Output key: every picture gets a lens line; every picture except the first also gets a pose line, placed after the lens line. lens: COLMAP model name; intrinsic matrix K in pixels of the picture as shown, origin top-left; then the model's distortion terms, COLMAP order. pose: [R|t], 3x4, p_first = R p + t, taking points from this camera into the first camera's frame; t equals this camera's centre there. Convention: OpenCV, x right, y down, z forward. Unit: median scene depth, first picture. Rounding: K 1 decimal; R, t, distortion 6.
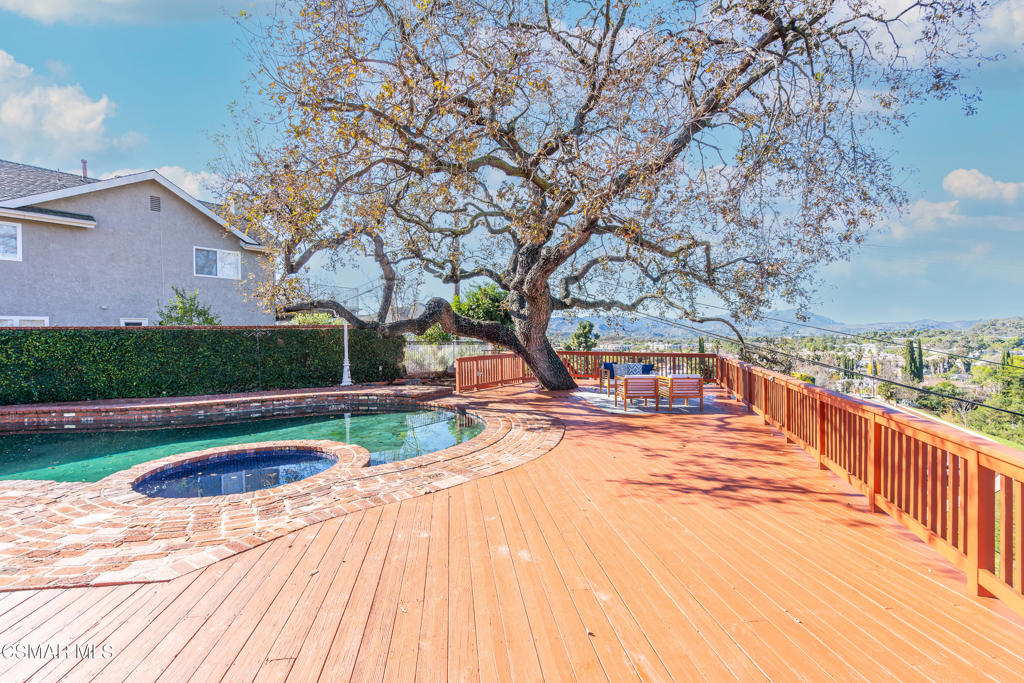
lens RADIAL K [[465.6, 0, 493.4], [0, 465.6, 346.9], [0, 0, 1]] dist [-0.003426, -0.000026]
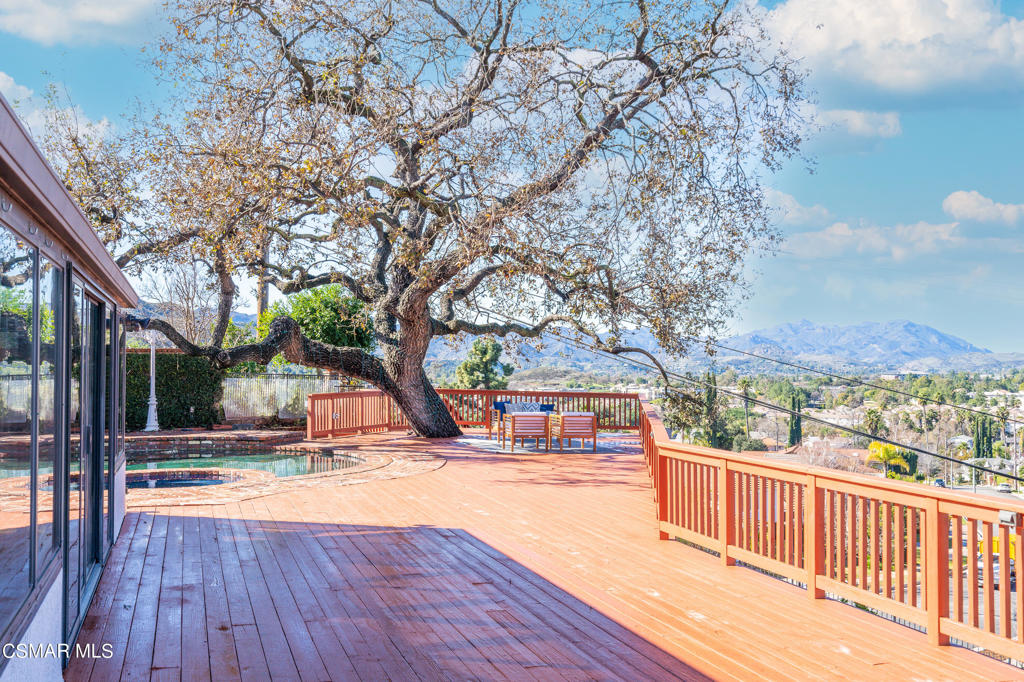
lens RADIAL K [[1047.1, 0, 510.7], [0, 1047.1, 341.8], [0, 0, 1]] dist [-0.017615, 0.000000]
pose [[0.976661, 0.018999, 0.213944, -0.116601], [-0.008737, 0.998770, -0.048812, 0.016835], [-0.214608, 0.045804, 0.975626, -0.724268]]
